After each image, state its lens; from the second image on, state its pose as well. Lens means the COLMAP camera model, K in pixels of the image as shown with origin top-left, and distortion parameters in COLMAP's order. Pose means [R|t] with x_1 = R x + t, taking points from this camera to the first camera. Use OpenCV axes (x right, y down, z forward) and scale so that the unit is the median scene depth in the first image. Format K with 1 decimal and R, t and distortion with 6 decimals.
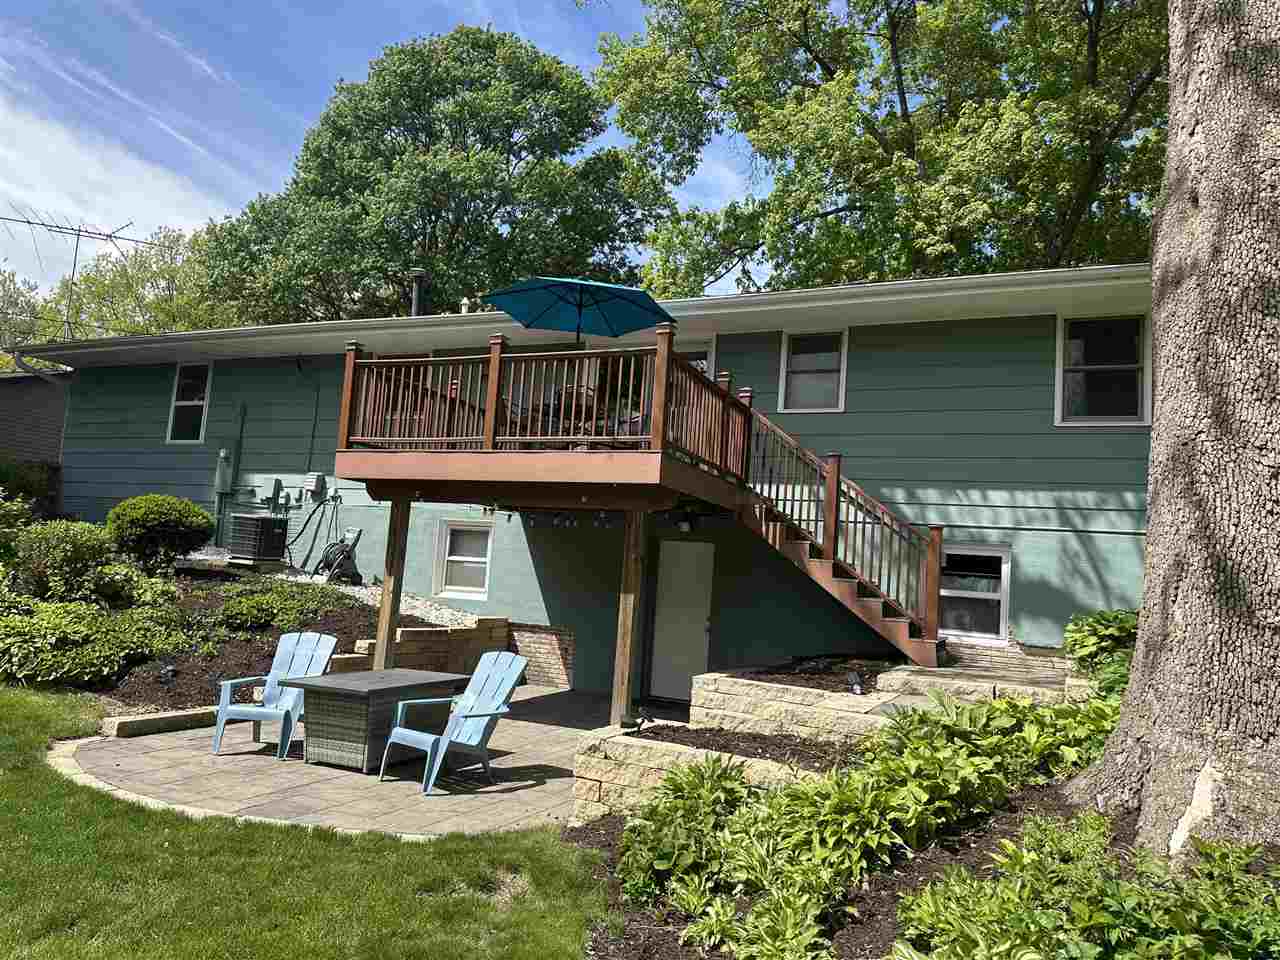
lens RADIAL K [[890.8, 0, 640.0], [0, 890.8, 480.0], [0, 0, 1]] dist [0.115246, -0.164497]
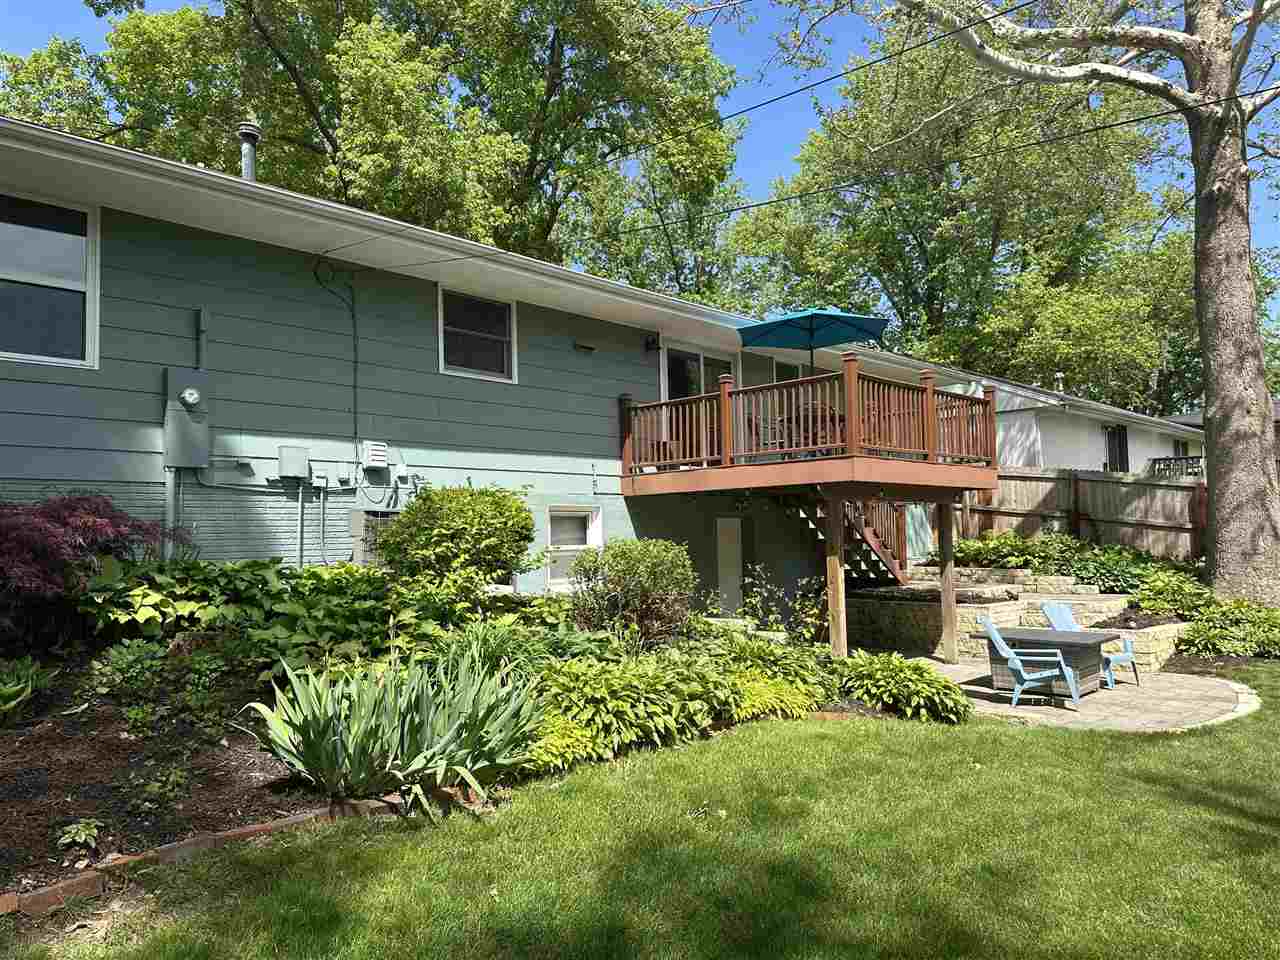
lens RADIAL K [[890.8, 0, 640.0], [0, 890.8, 480.0], [0, 0, 1]] dist [0.115246, -0.164497]
pose [[0.339538, -0.032232, 0.940040, -0.890743], [-0.077371, 0.995069, 0.062065, -0.034659], [-0.937405, -0.093805, 0.335370, 0.548559]]
